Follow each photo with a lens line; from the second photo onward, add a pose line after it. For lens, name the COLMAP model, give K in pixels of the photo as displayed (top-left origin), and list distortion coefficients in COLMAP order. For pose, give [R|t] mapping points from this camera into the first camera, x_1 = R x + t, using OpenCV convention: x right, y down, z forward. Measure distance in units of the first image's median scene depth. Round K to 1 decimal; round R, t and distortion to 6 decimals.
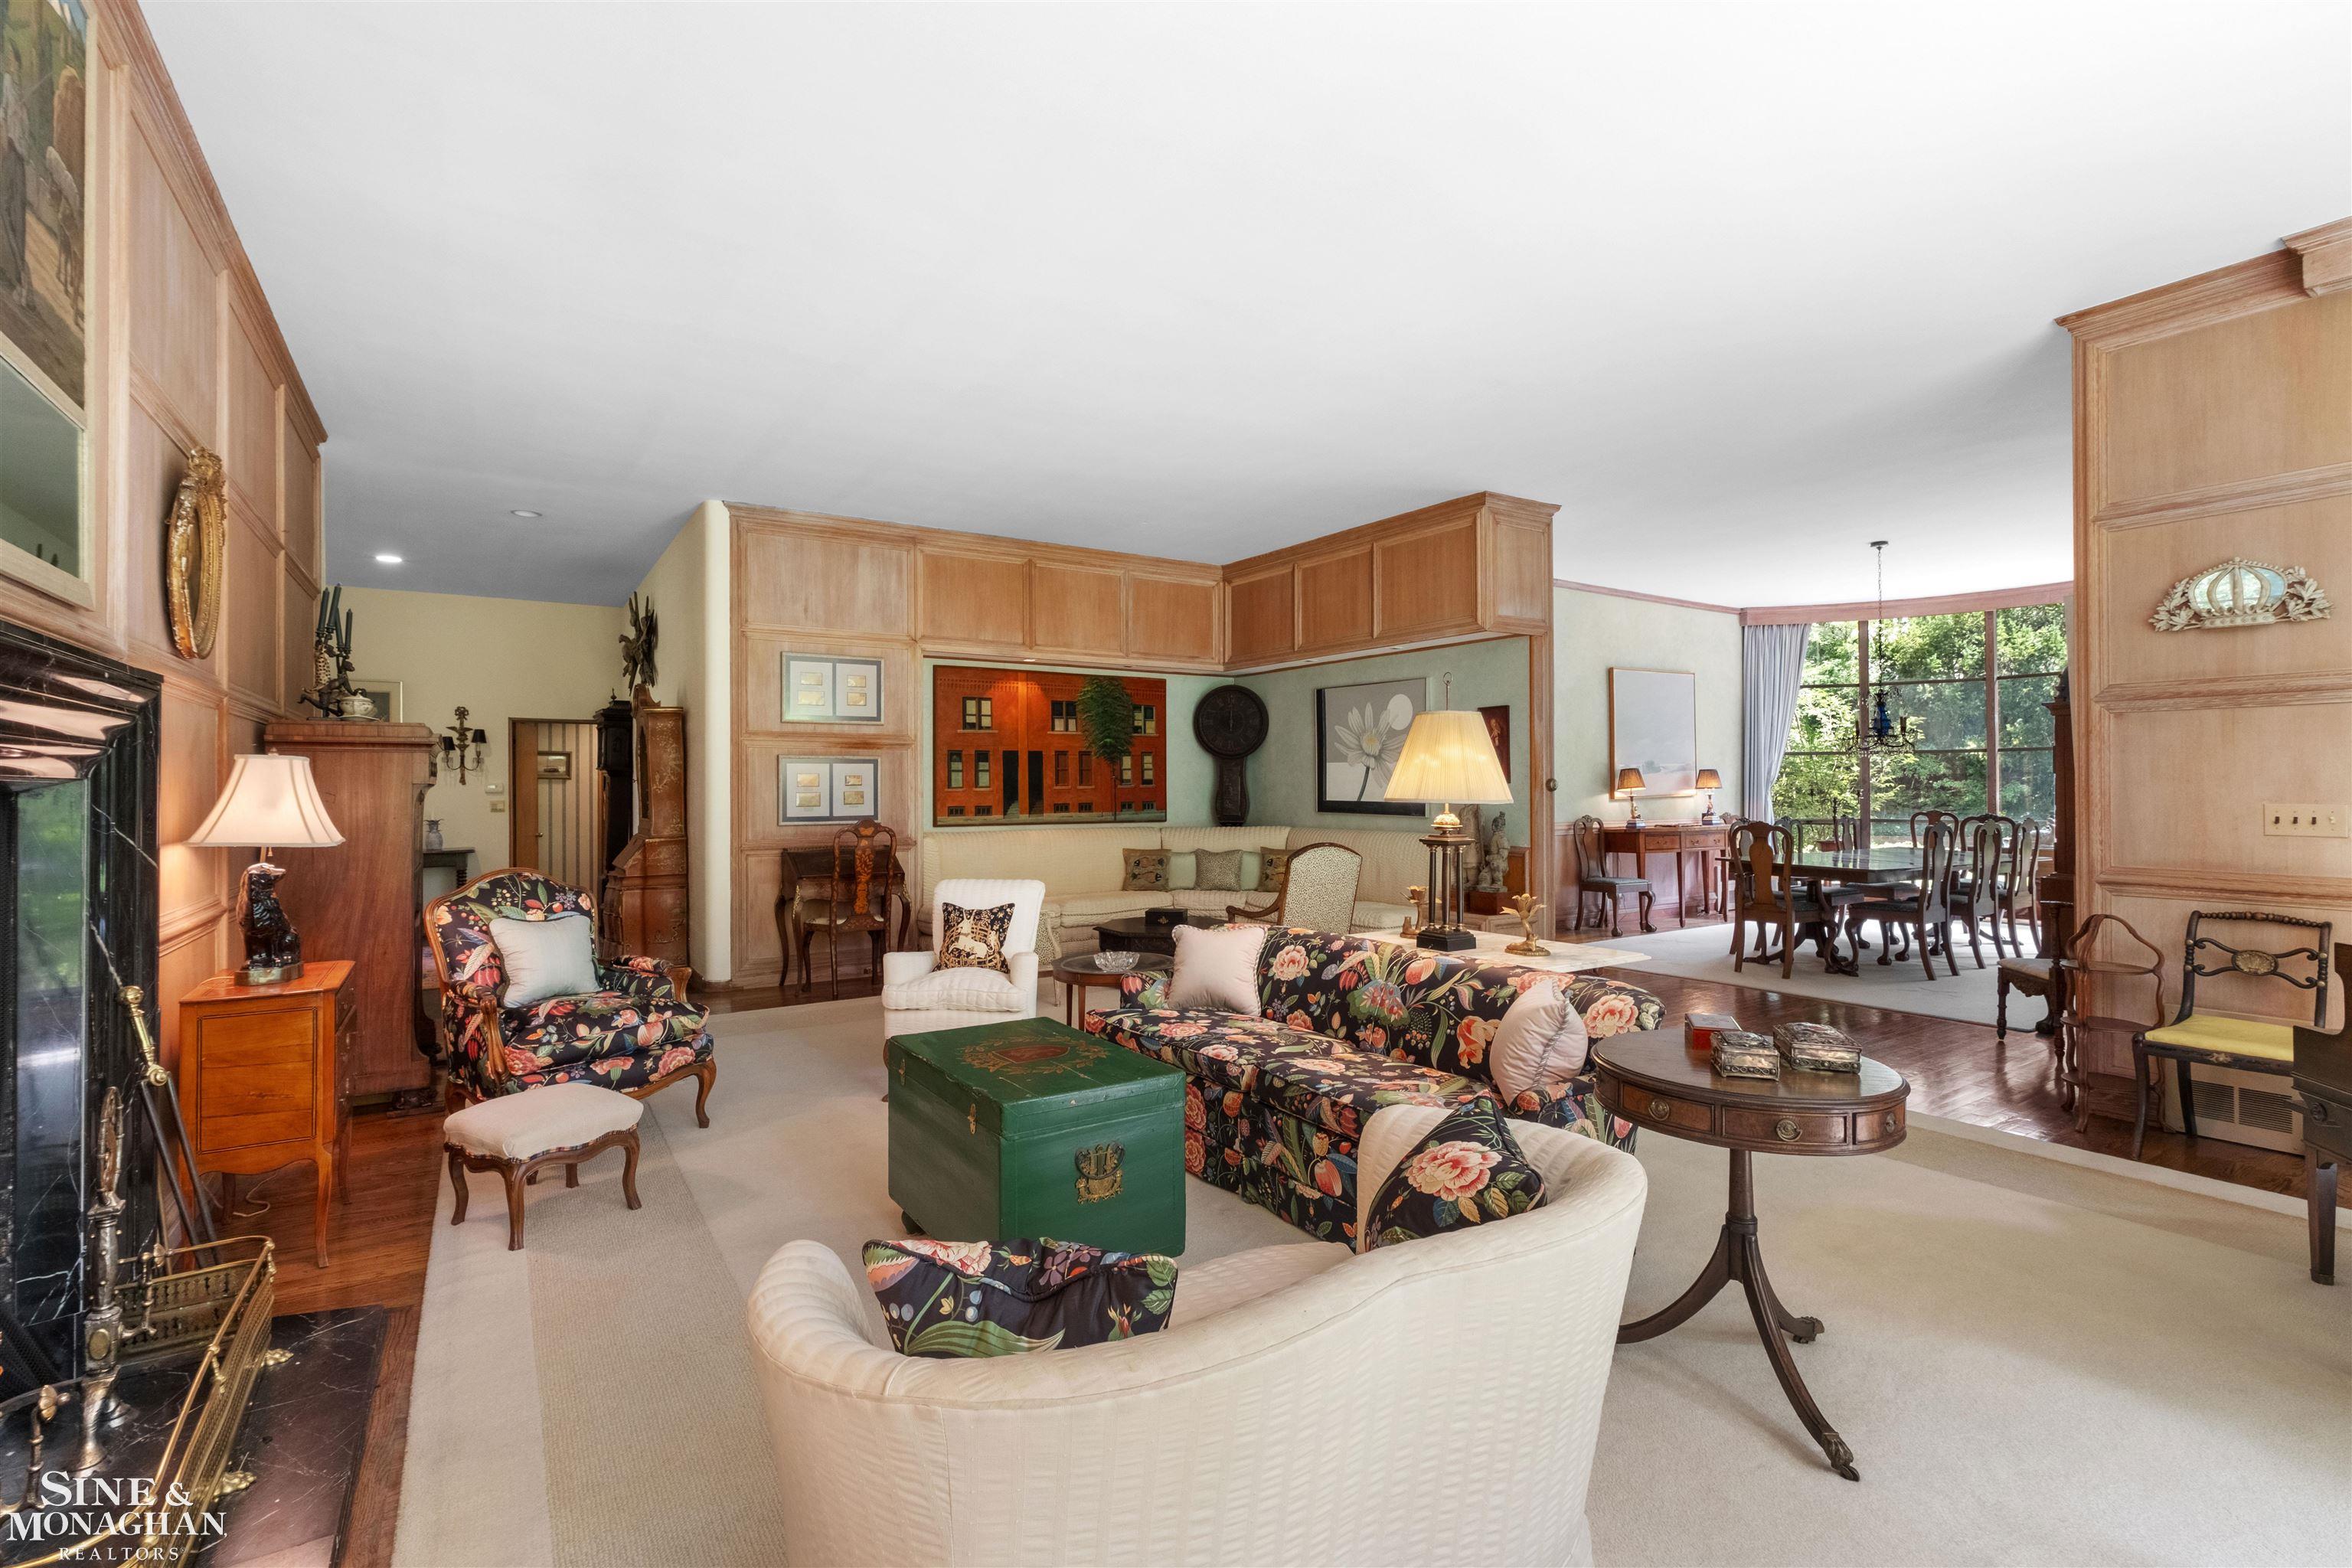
lens RADIAL K [[1075.0, 0, 1172.3], [0, 1075.0, 773.7], [0, 0, 1]] dist [0.000652, 0.000048]
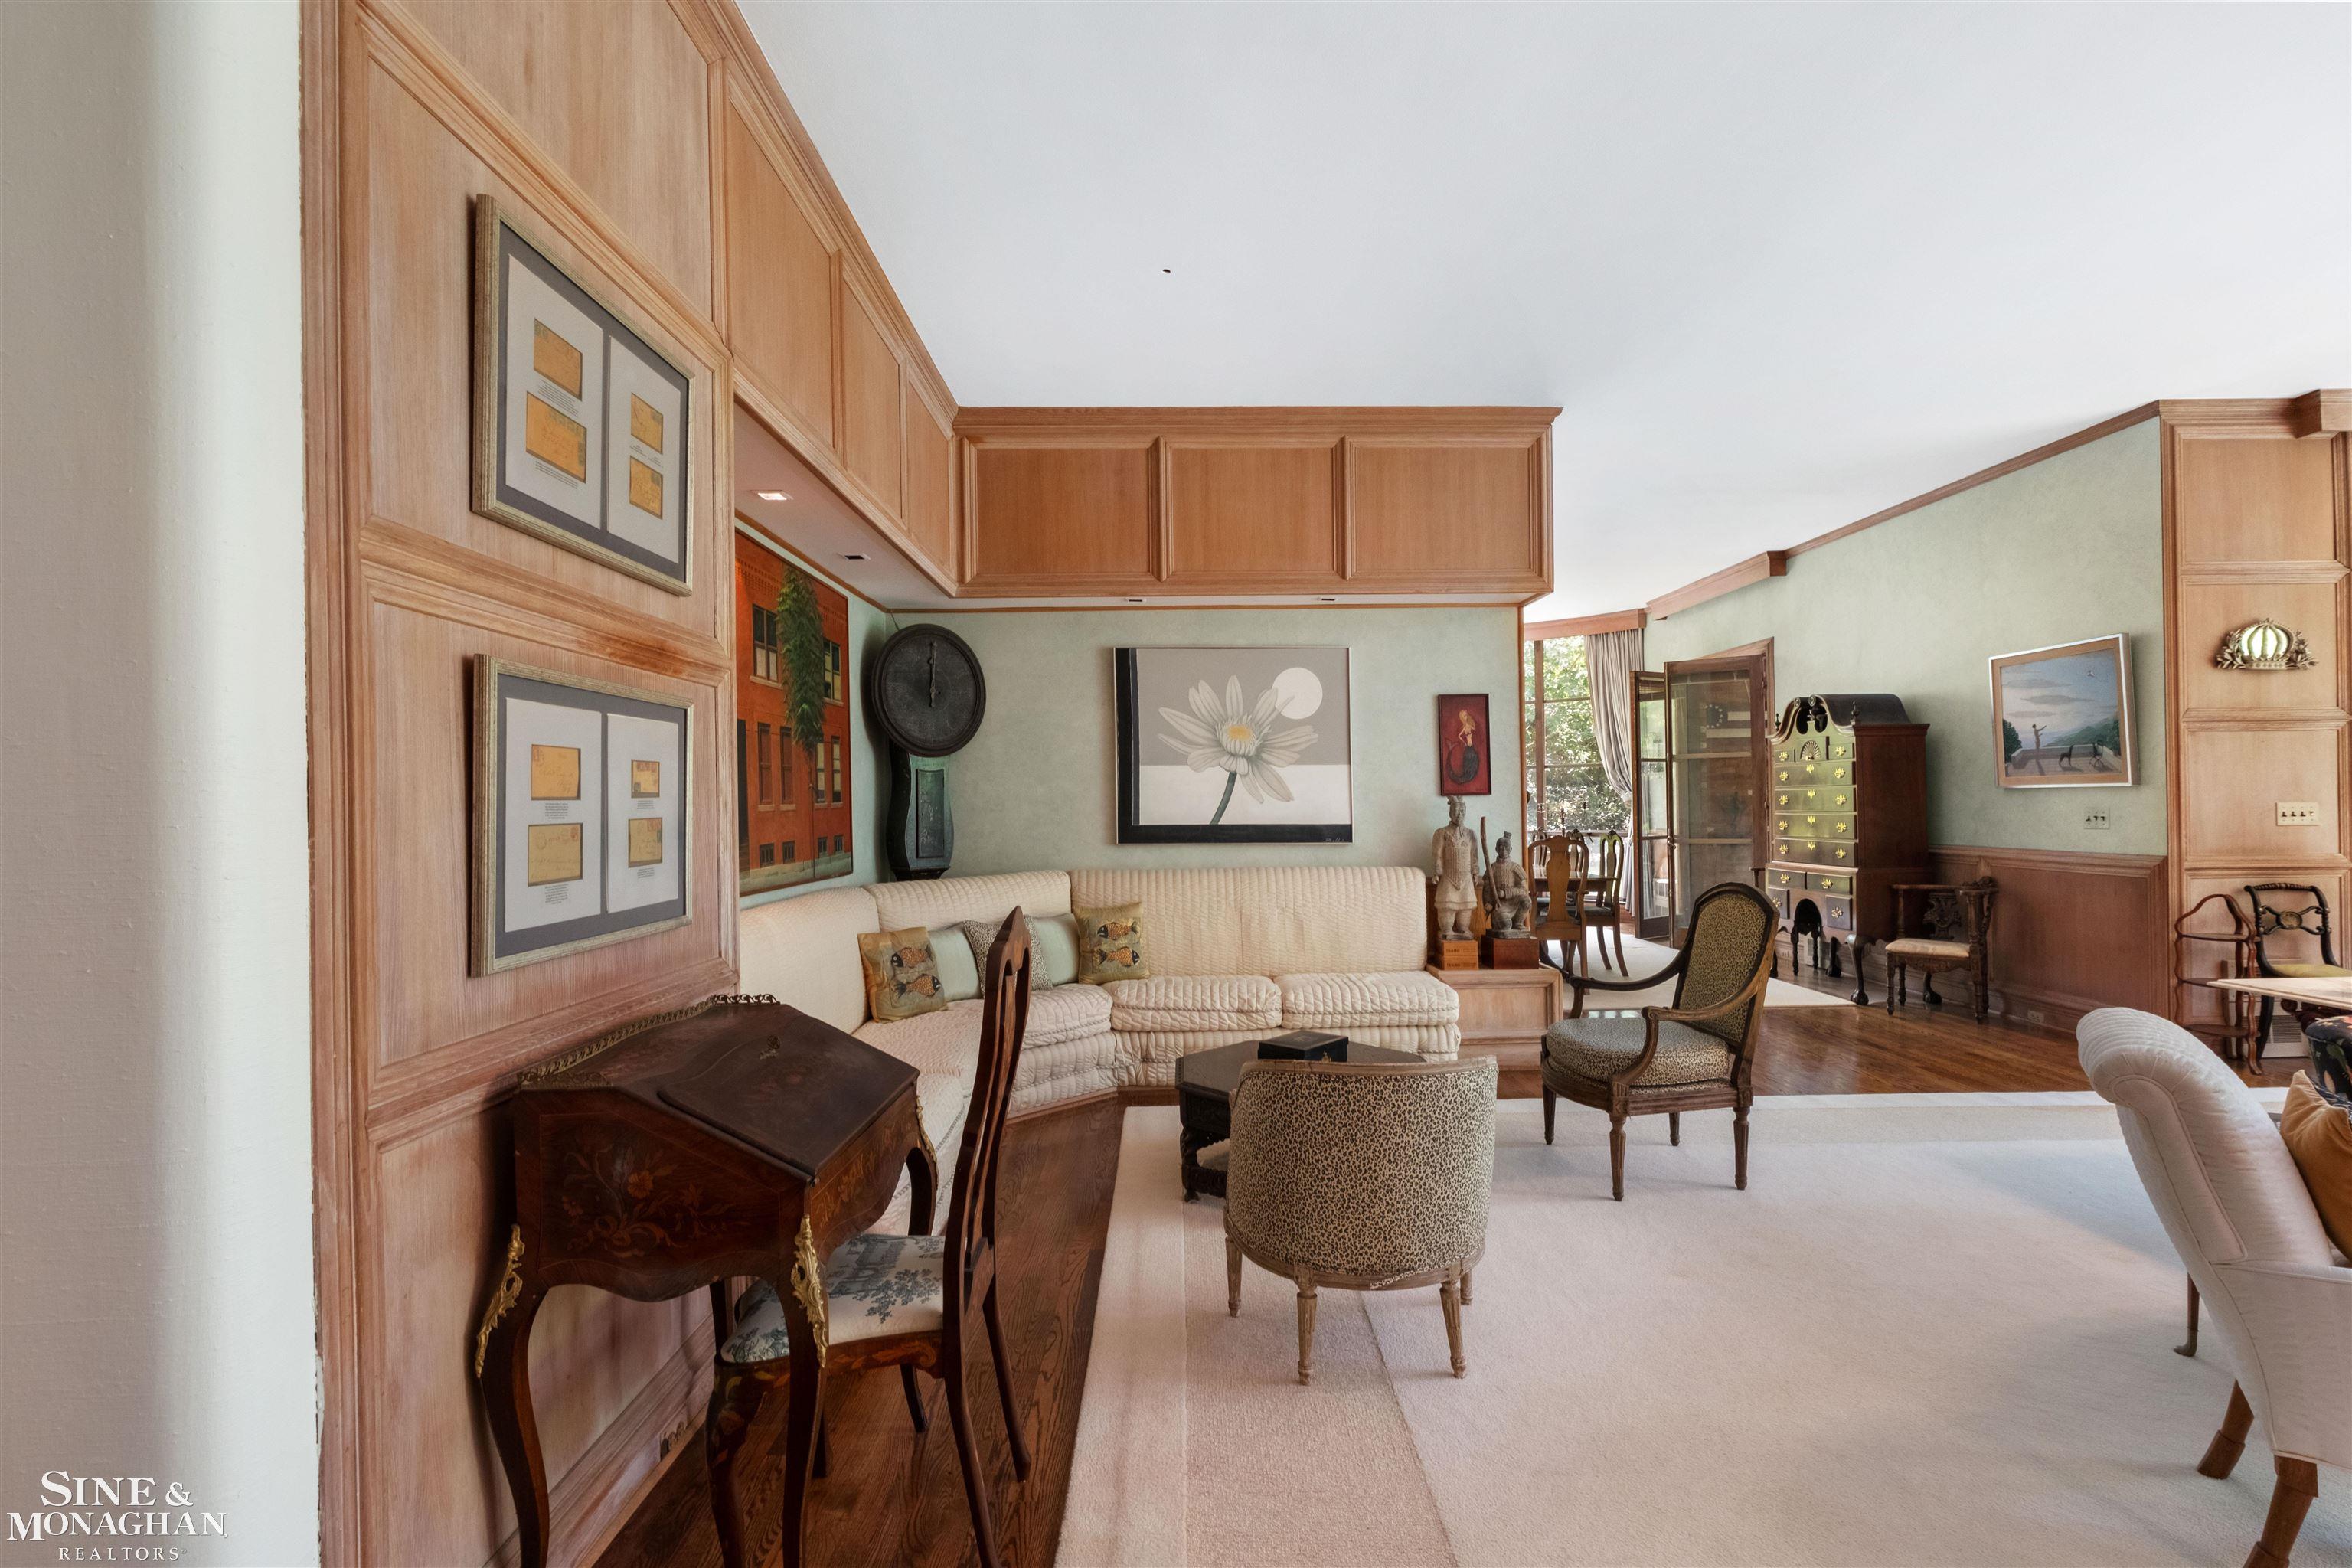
lens RADIAL K [[1104.7, 0, 1175.9], [0, 1104.7, 807.5], [0, 0, 1]] dist [-0.018878, -0.000418]
pose [[0.545887, -0.006563, 0.837833, -0.413126], [0.001470, 0.999975, 0.006875, 0.010689], [-0.837858, -0.002521, 0.545883, 0.658552]]
